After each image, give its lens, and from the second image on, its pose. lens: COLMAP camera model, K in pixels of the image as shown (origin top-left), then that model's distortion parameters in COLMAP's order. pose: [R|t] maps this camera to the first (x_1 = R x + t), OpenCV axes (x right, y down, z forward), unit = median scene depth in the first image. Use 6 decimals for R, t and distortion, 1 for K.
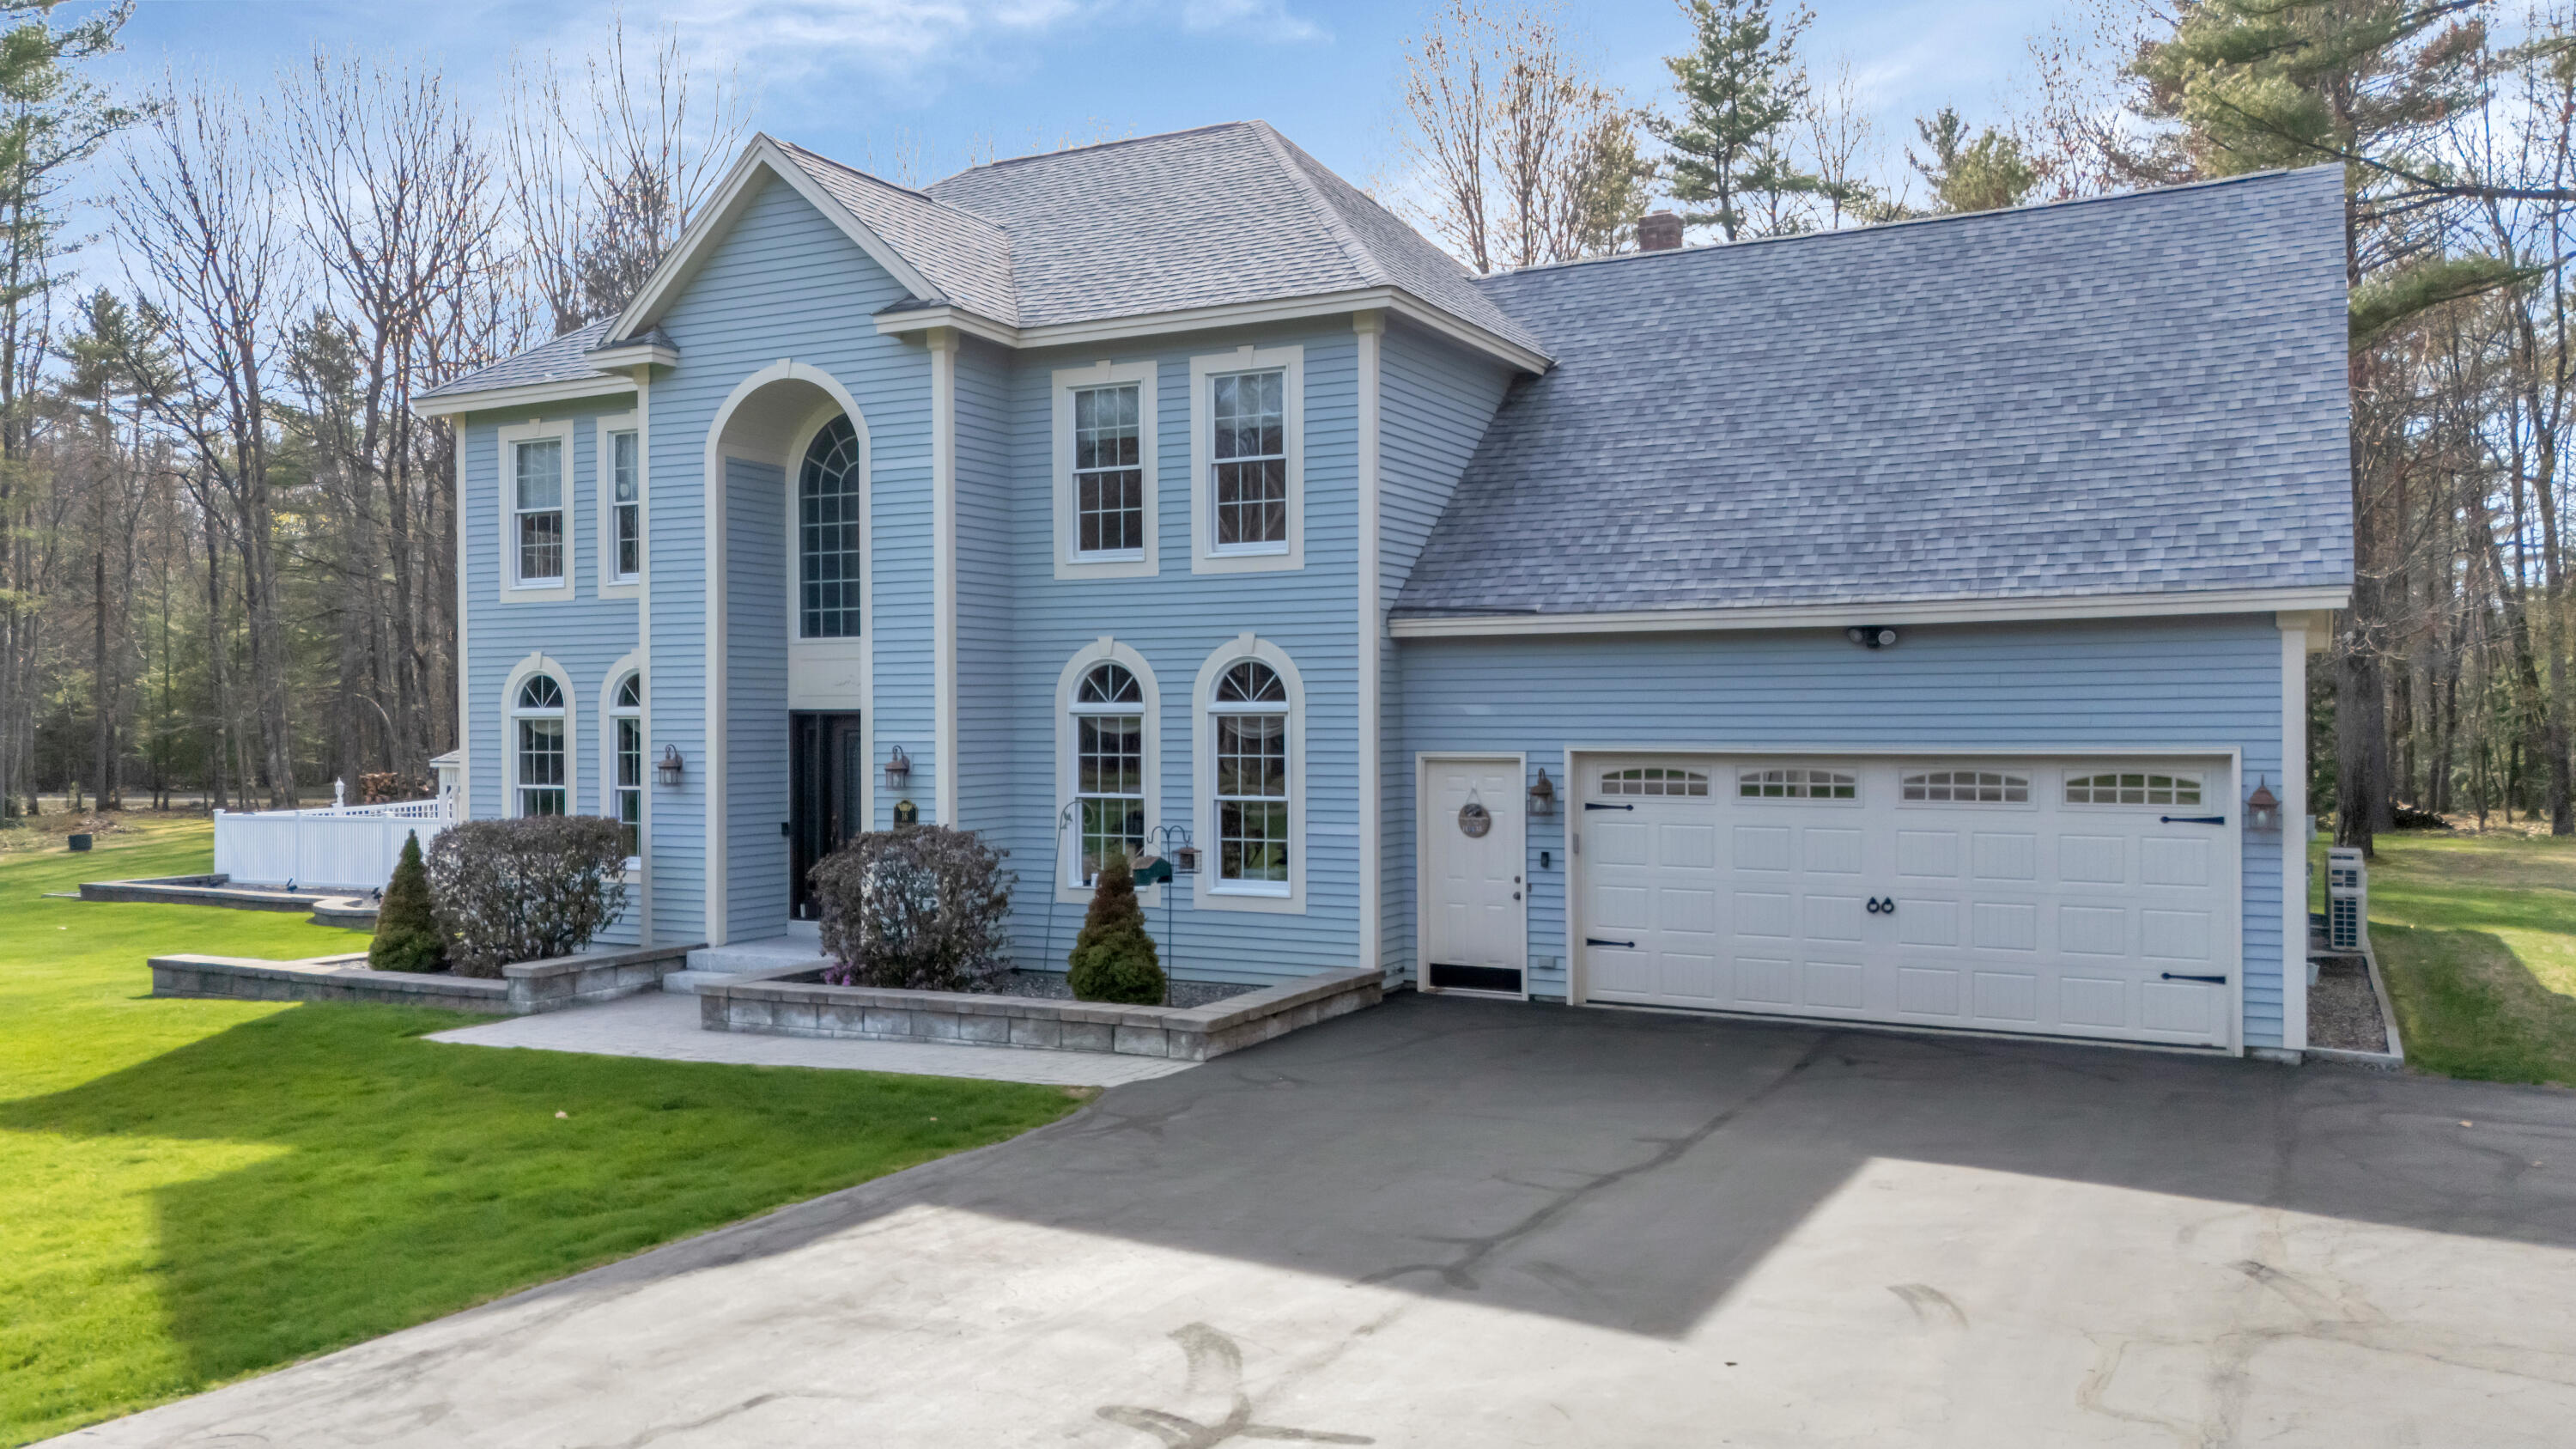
lens RADIAL K [[1903.8, 0, 1295.3], [0, 1903.8, 735.2], [0, 0, 1]] dist [0.065448, -0.054046]
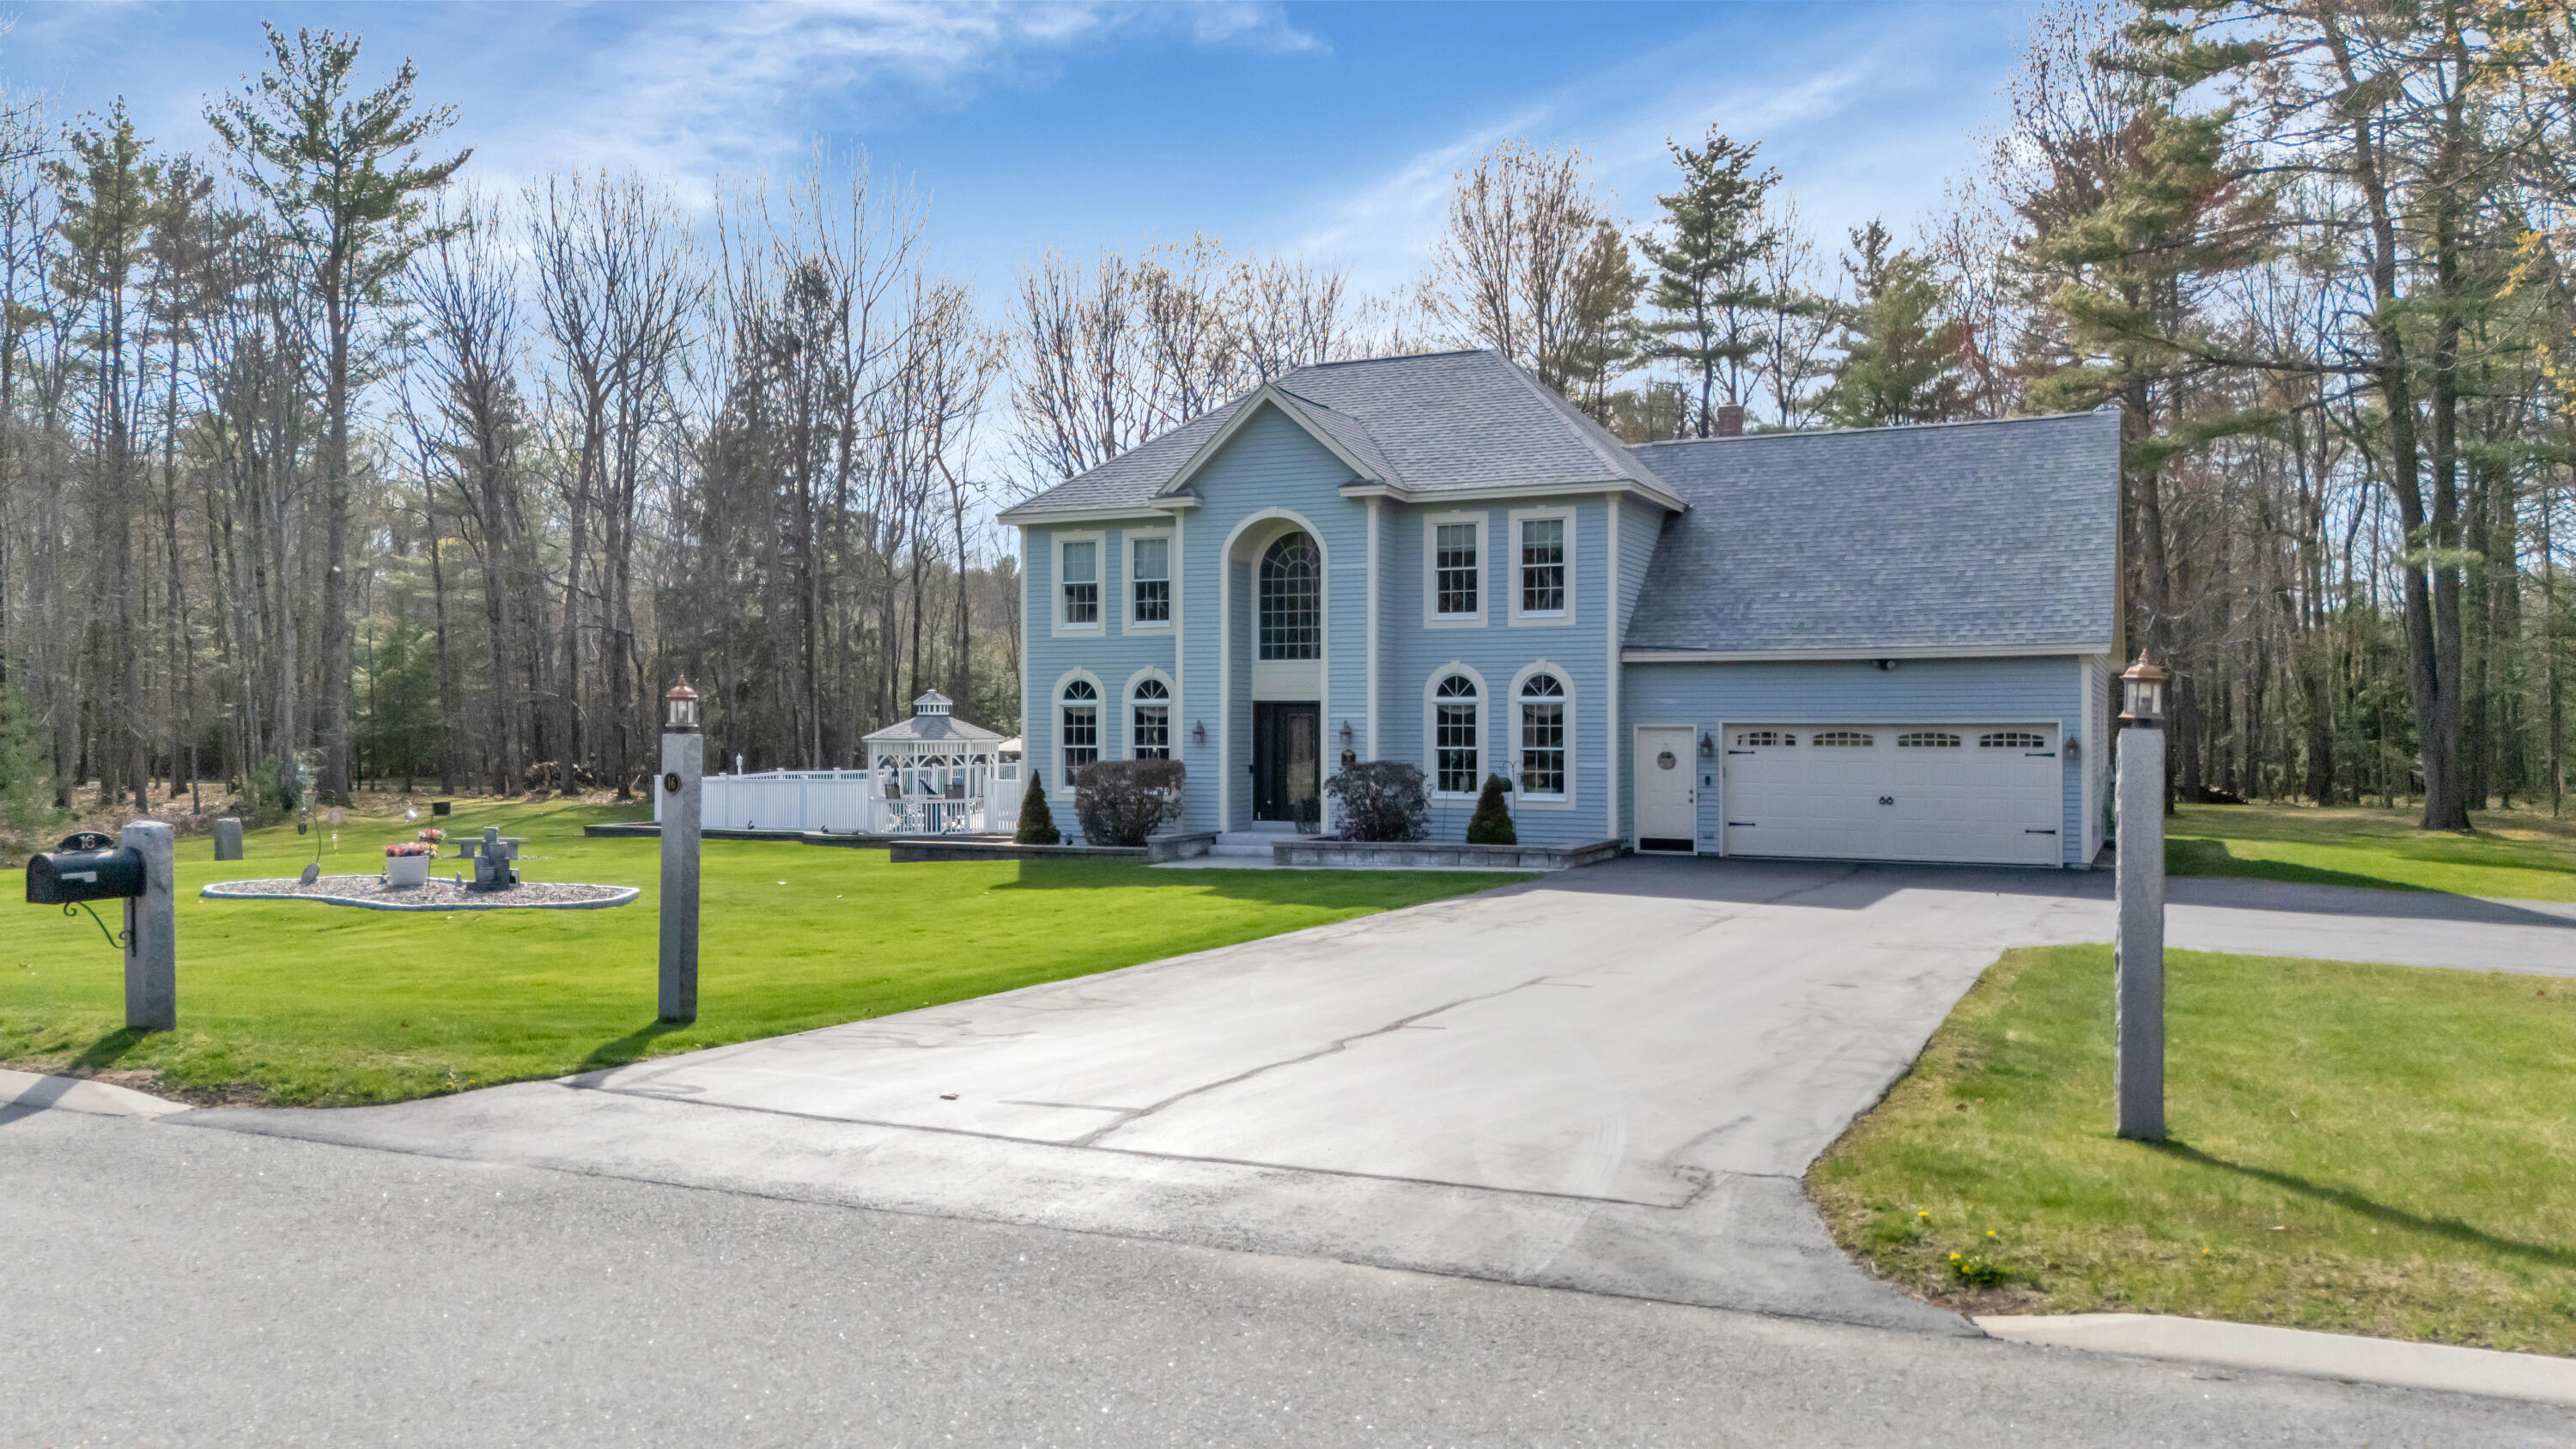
lens RADIAL K [[1903.8, 0, 1280.8], [0, 1903.8, 709.8], [0, 0, 1]] dist [0.065448, -0.054046]
pose [[0.999099, 0.003149, 0.042318, -0.349168], [-0.002462, 0.999865, -0.016275, 0.025706], [-0.042364, 0.016157, 0.998972, -0.822215]]
